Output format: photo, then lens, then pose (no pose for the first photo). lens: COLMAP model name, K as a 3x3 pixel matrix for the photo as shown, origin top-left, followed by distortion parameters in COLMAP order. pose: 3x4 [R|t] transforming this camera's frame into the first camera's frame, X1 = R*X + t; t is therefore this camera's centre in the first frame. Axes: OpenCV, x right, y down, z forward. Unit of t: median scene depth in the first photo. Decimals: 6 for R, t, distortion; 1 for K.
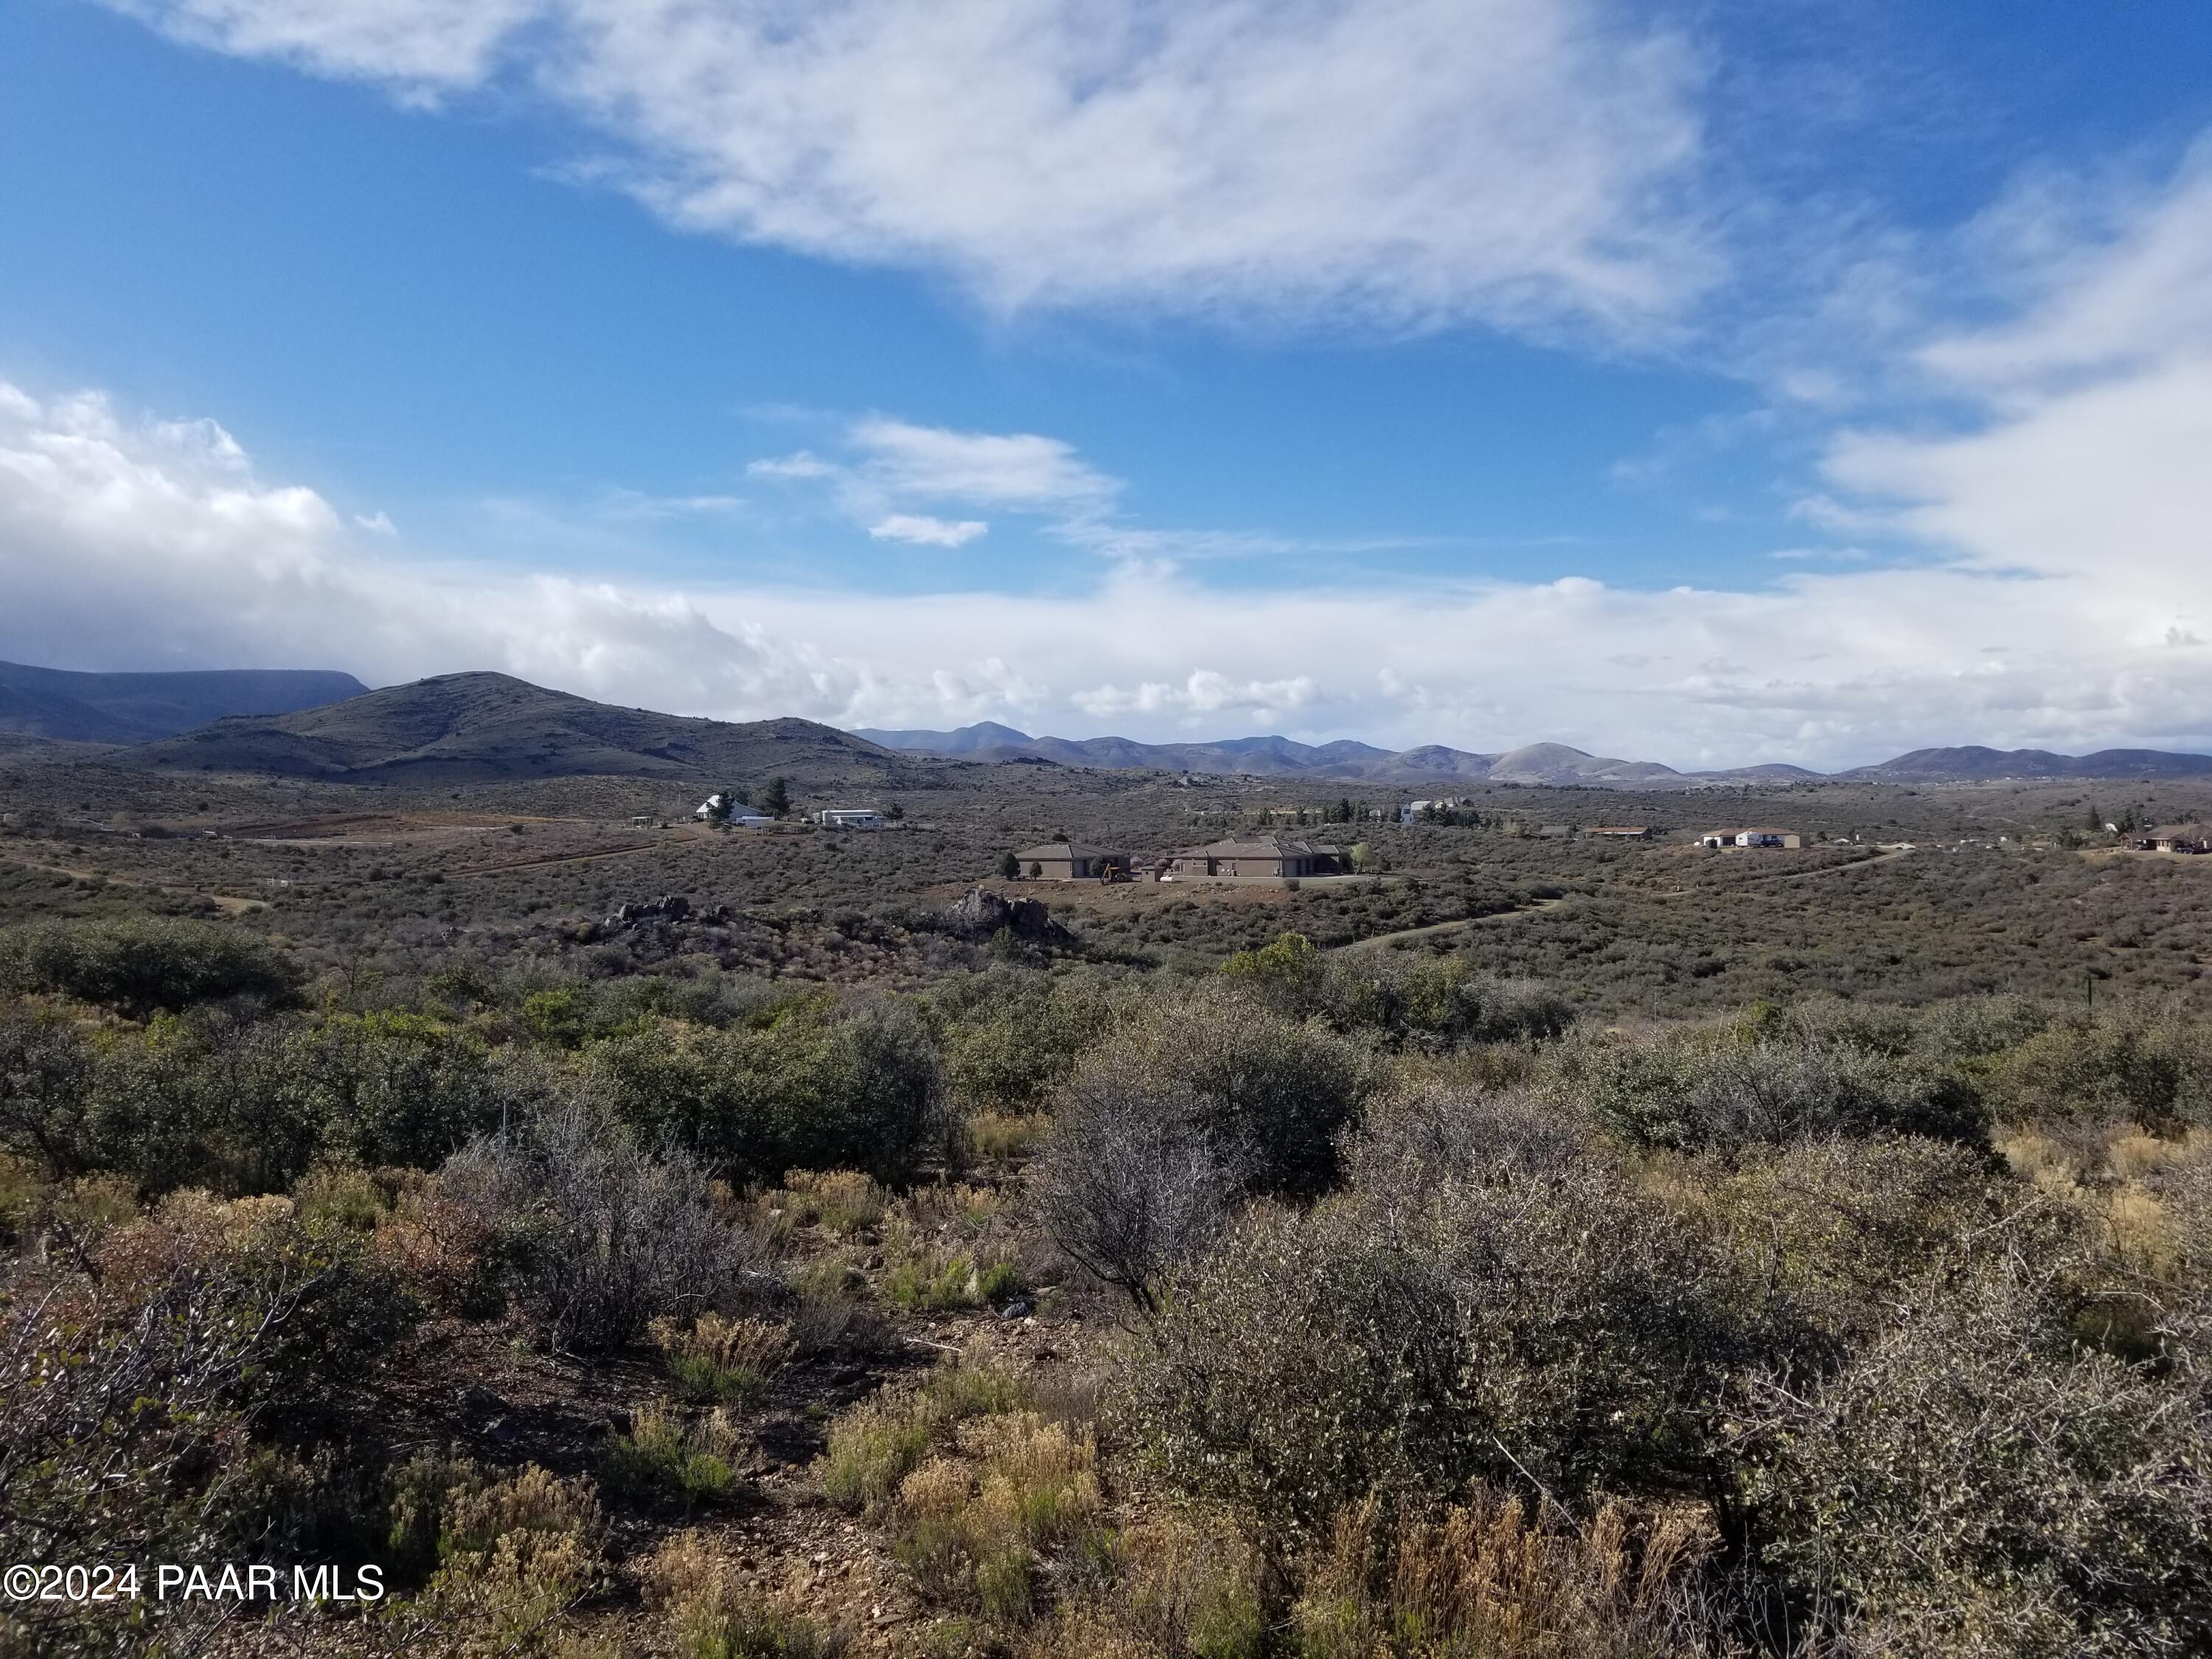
lens RADIAL K [[1699.5, 0, 1115.2], [0, 1699.5, 821.3], [0, 0, 1]] dist [0.051909, -0.093120]
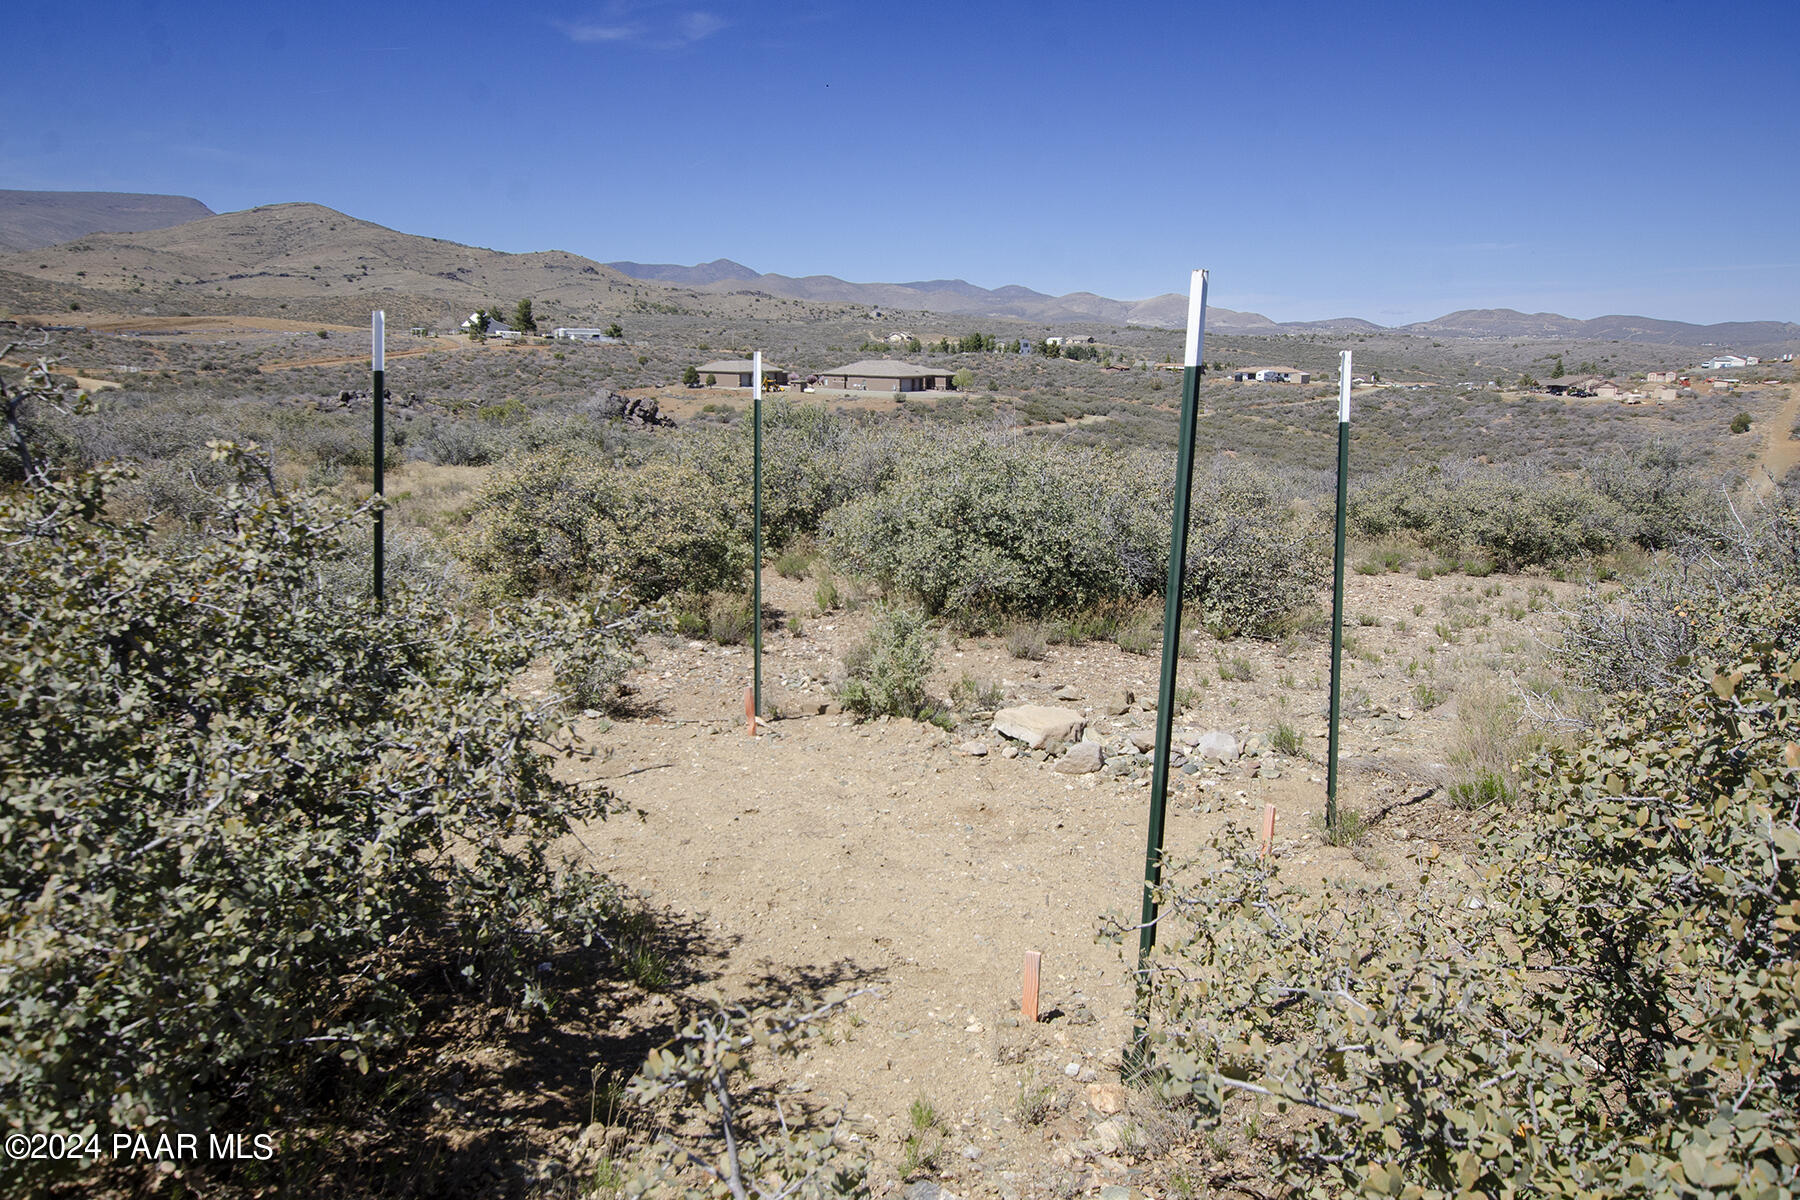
lens RADIAL K [[1340.4, 0, 883.5], [0, 1340.4, 603.7], [0, 0, 1]] dist [0.001299, 0.018177]
pose [[0.998719, 0.027168, 0.042699, 0.036861], [-0.034736, 0.981569, 0.187924, -0.000900], [-0.036806, -0.189166, 0.981255, -0.047385]]
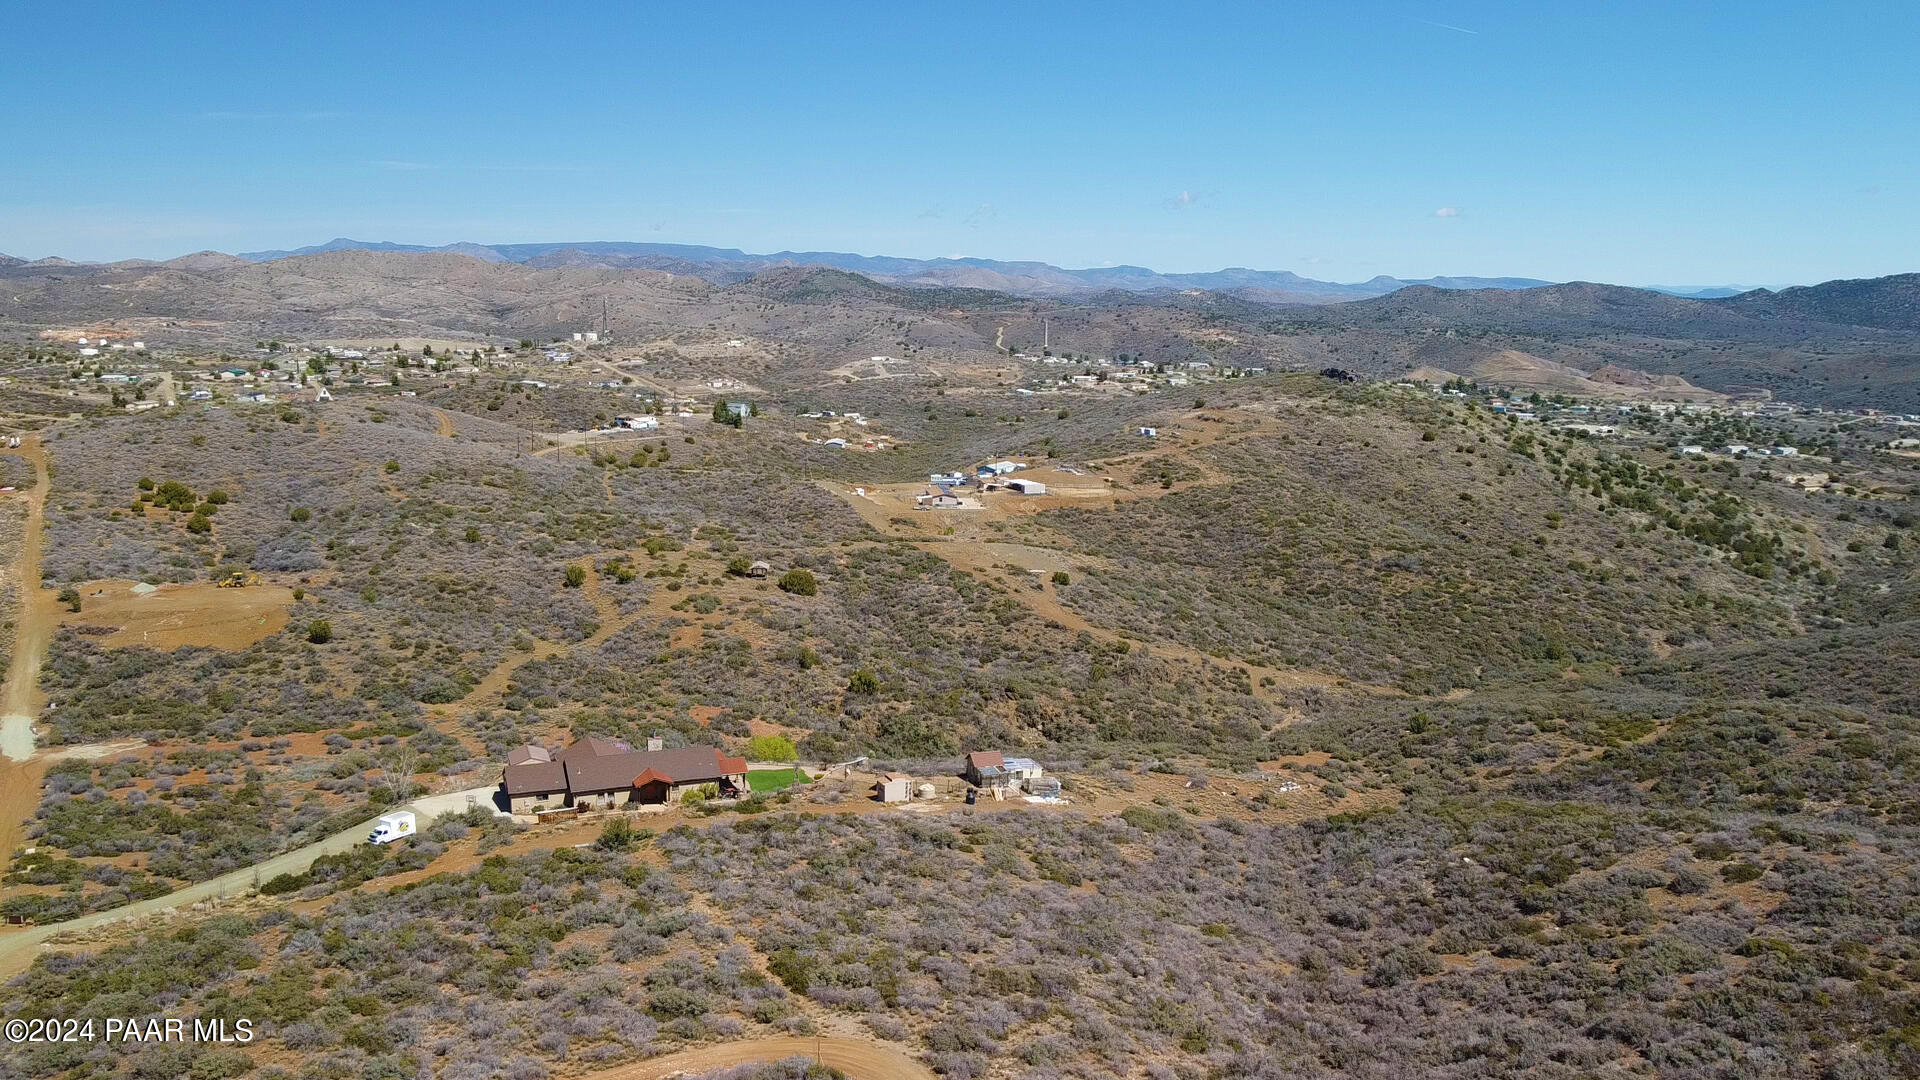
lens RADIAL K [[1518.0, 0, 960.4], [0, 1518.0, 552.3], [0, 0, 1]] dist [-0.017354, 0.014943]
pose [[0.381655, -0.124464, 0.915887, 0.010894], [-0.024144, 0.989212, 0.144490, -0.125876], [-0.923990, -0.077259, 0.374532, -0.080505]]
